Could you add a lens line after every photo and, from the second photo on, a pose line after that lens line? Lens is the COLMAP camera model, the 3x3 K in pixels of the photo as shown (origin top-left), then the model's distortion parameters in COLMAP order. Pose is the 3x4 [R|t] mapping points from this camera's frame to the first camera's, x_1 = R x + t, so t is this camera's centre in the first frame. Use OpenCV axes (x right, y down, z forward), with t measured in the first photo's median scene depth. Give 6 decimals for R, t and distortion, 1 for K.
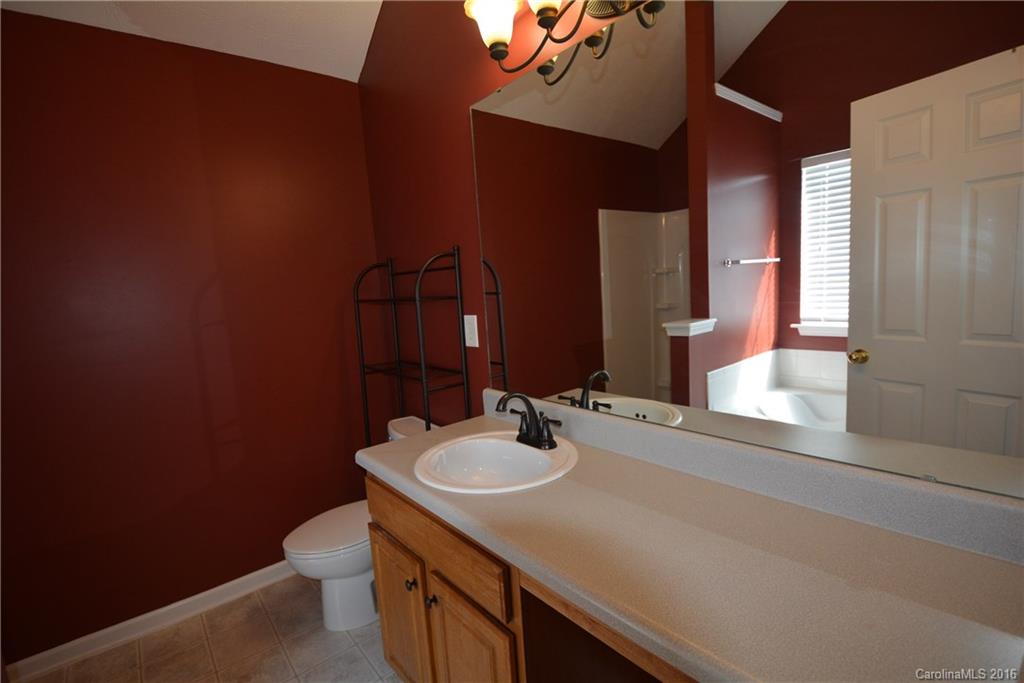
lens RADIAL K [[468.8, 0, 512.0], [0, 468.8, 341.5], [0, 0, 1]] dist [0.021049, -0.026767]
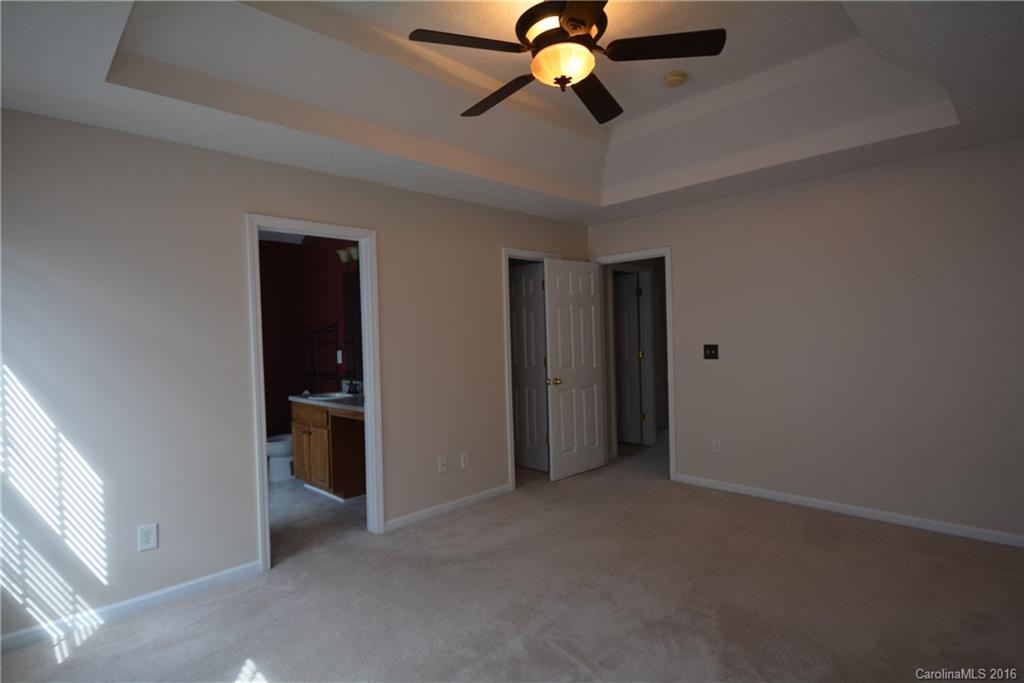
lens RADIAL K [[517.0, 0, 512.0], [0, 517.0, 341.5], [0, 0, 1]] dist [0.022870, -0.026621]
pose [[0.996058, 0.032699, 0.082458, 0.709714], [-0.023486, 0.993619, -0.110318, 0.210480], [-0.085539, 0.107947, 0.990470, -2.161292]]
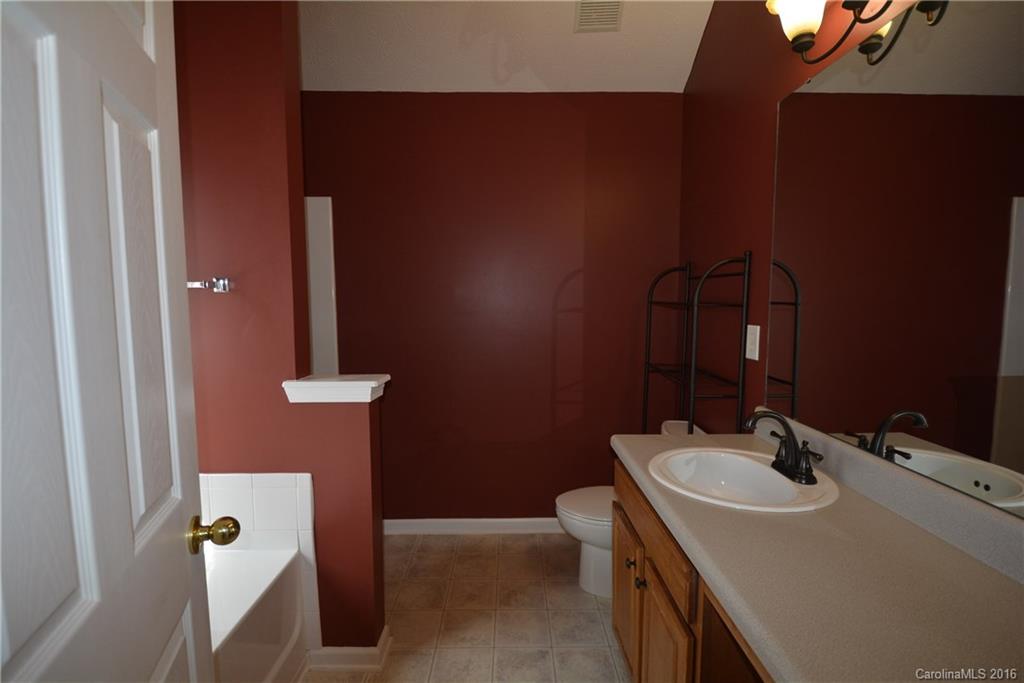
lens RADIAL K [[484.5, 0, 512.0], [0, 484.5, 341.5], [0, 0, 1]] dist [0.022557, -0.026286]
pose [[0.771455, 0.118879, -0.625080, 0.175183], [-0.121047, 0.991871, 0.039244, -0.004887], [0.624664, 0.045389, 0.779573, -0.061609]]
